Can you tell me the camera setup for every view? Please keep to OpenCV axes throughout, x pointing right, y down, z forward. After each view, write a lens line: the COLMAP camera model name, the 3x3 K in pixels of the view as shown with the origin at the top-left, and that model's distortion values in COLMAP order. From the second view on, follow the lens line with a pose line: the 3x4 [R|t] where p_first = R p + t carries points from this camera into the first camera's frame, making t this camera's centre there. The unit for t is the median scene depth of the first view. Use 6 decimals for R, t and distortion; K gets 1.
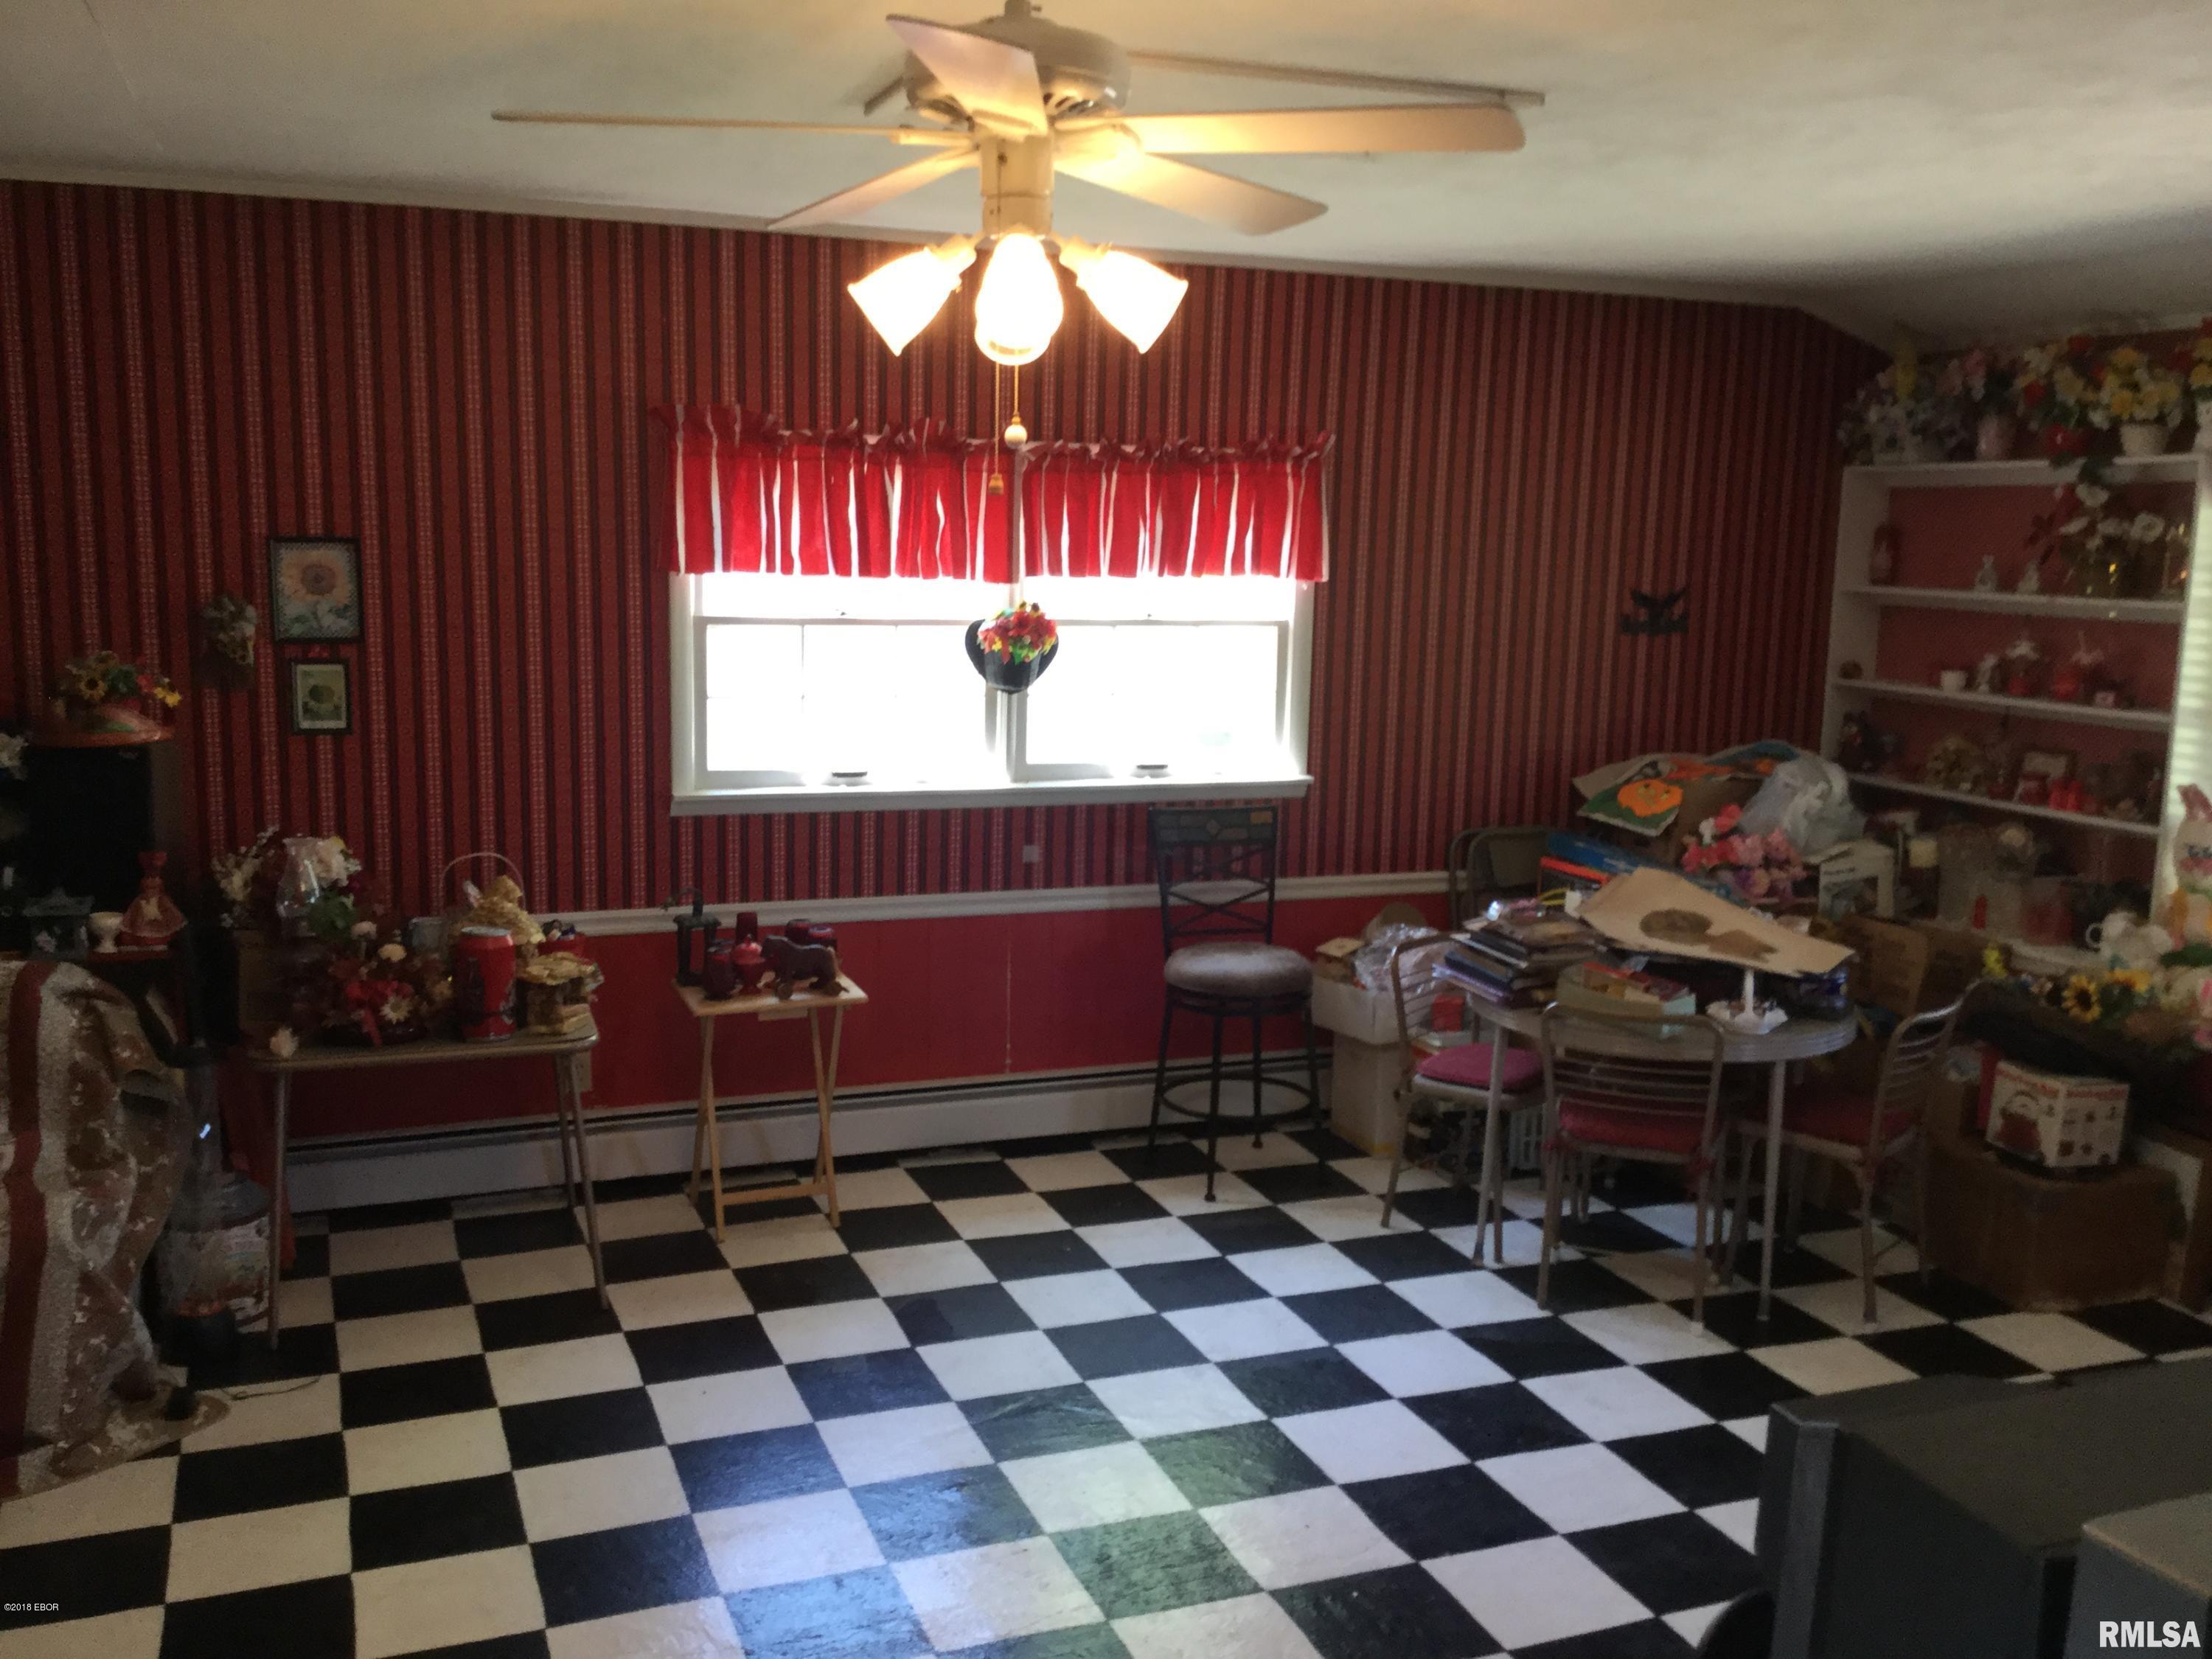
lens RADIAL K [[1987.6, 0, 1103.9], [0, 1987.6, 799.7], [0, 0, 1]] dist [0.152082, -0.293341]
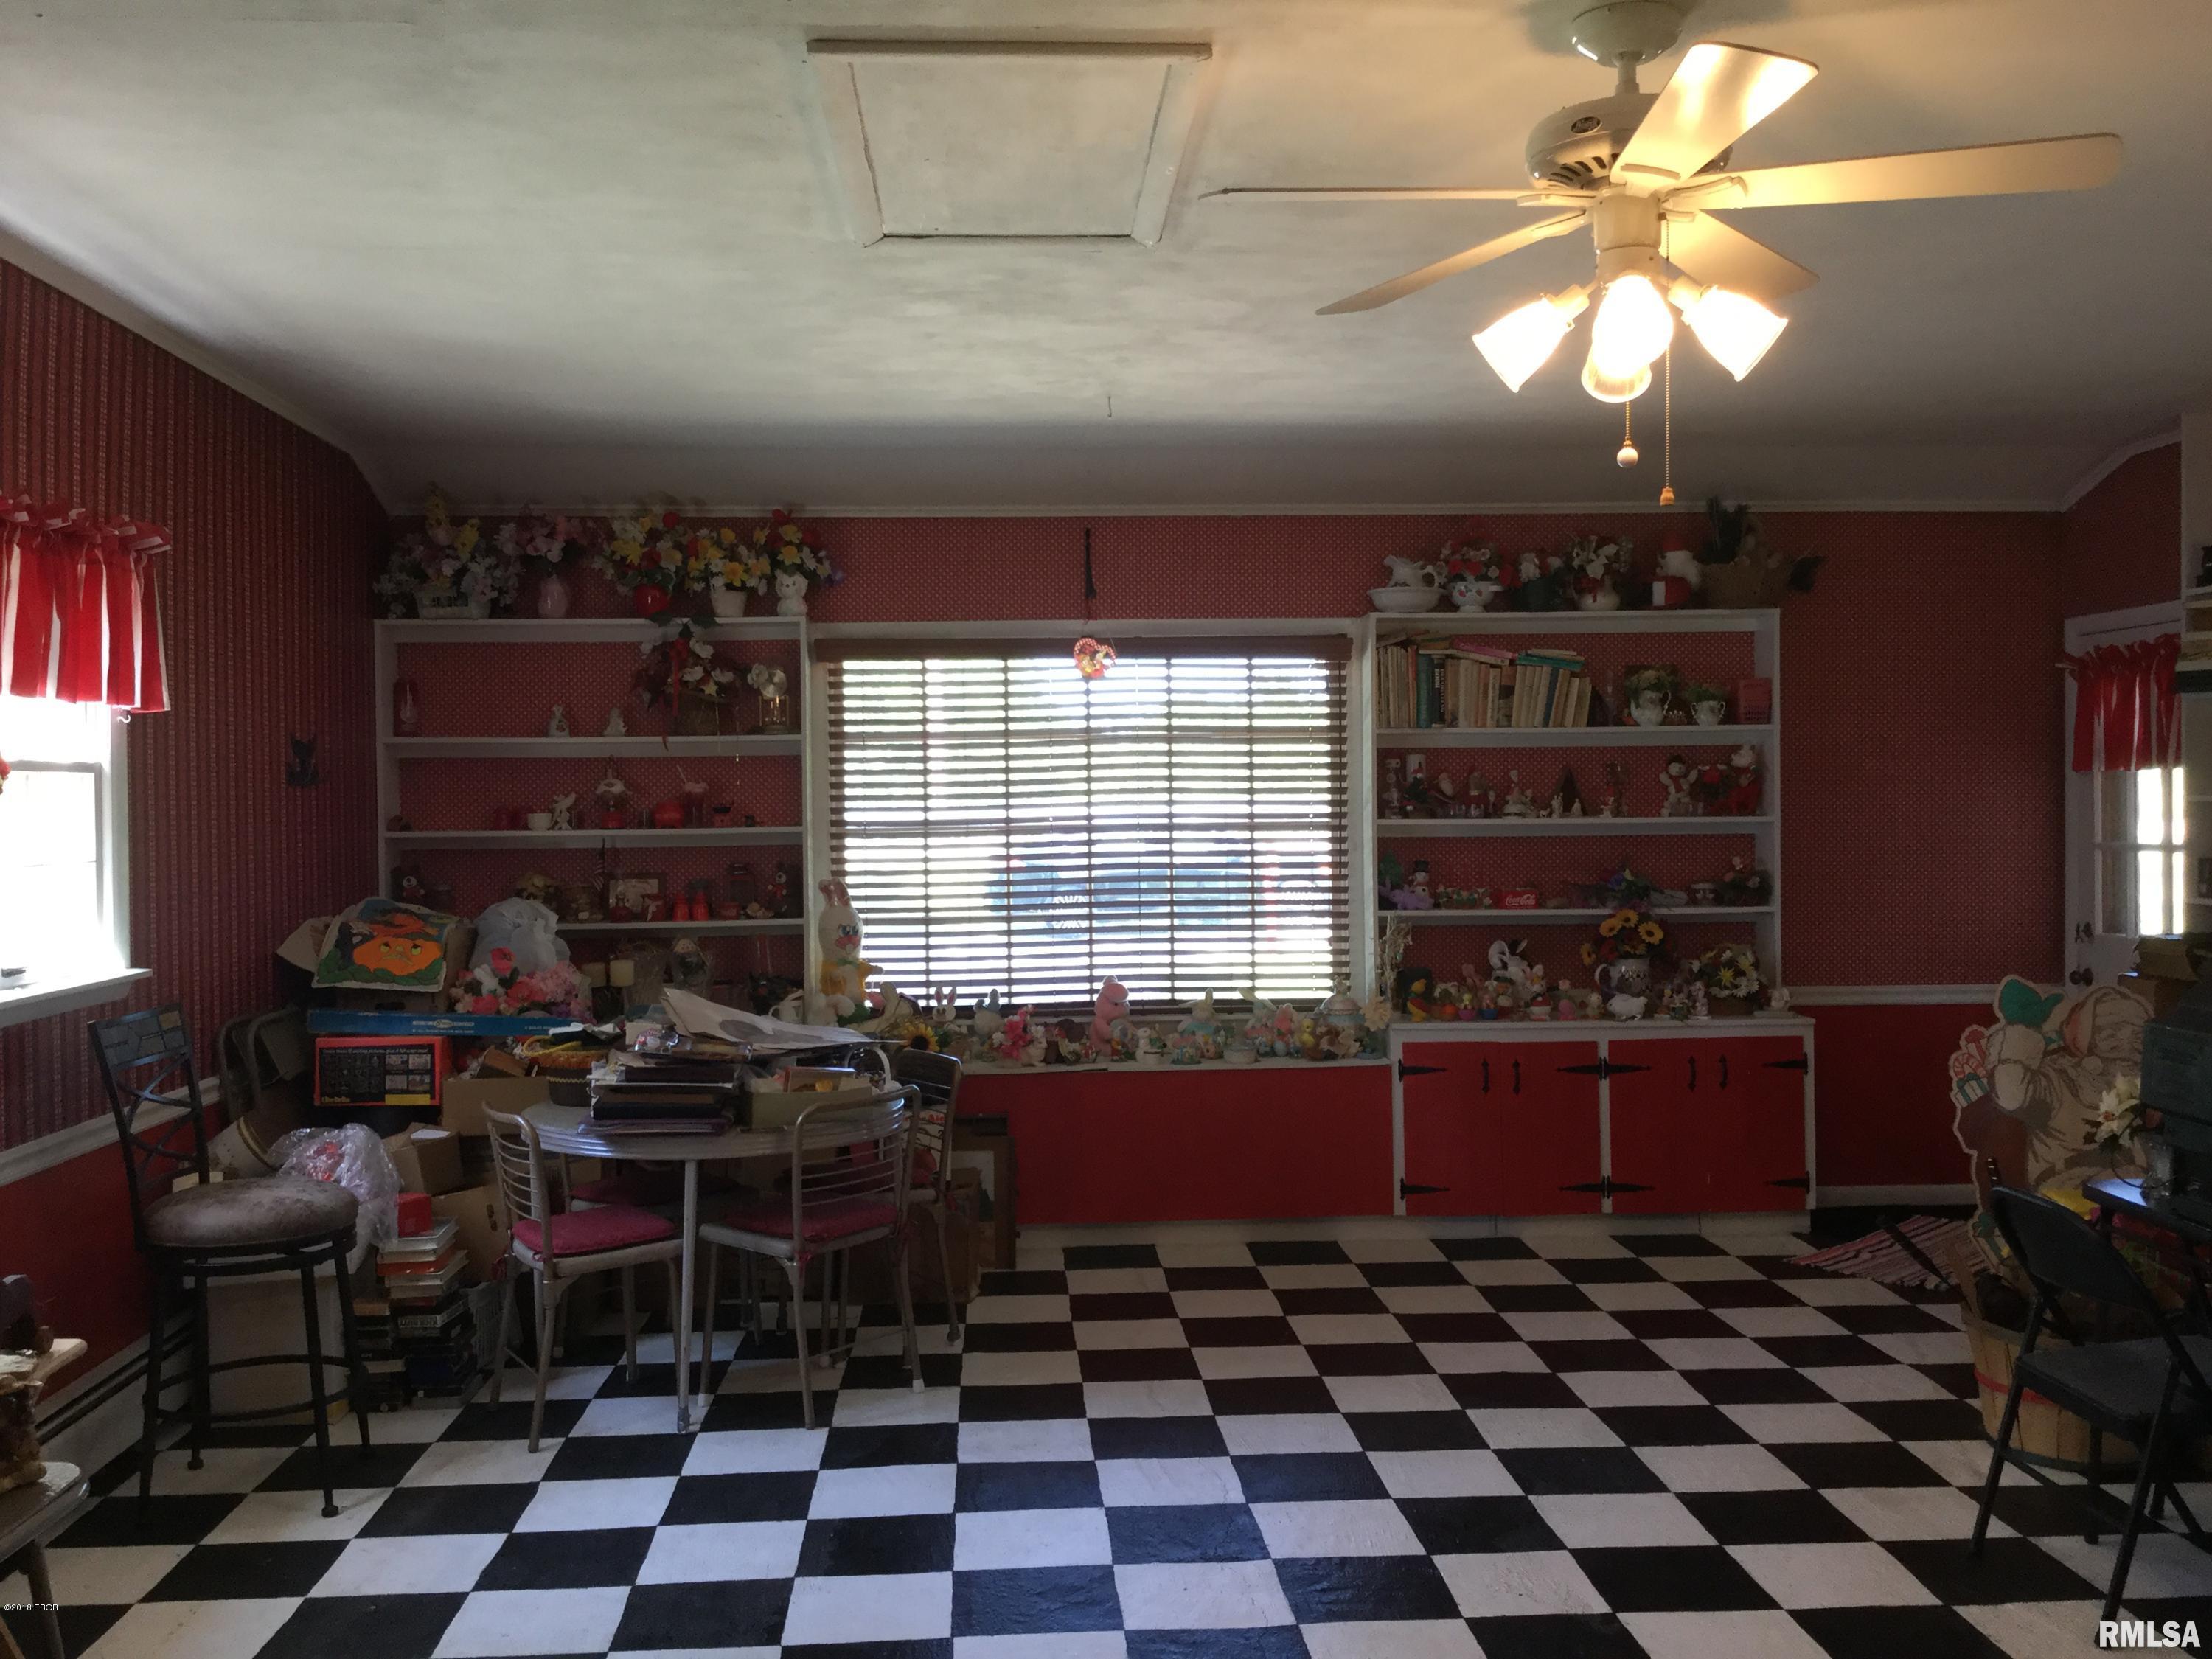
lens RADIAL K [[1987.6, 0, 1103.9], [0, 1987.6, 799.7], [0, 0, 1]] dist [0.152082, -0.293341]
pose [[0.305745, -0.027282, 0.951722, -0.555073], [0.147625, 0.988859, -0.019079, -0.006993], [-0.940599, 0.146331, 0.306367, 0.442522]]
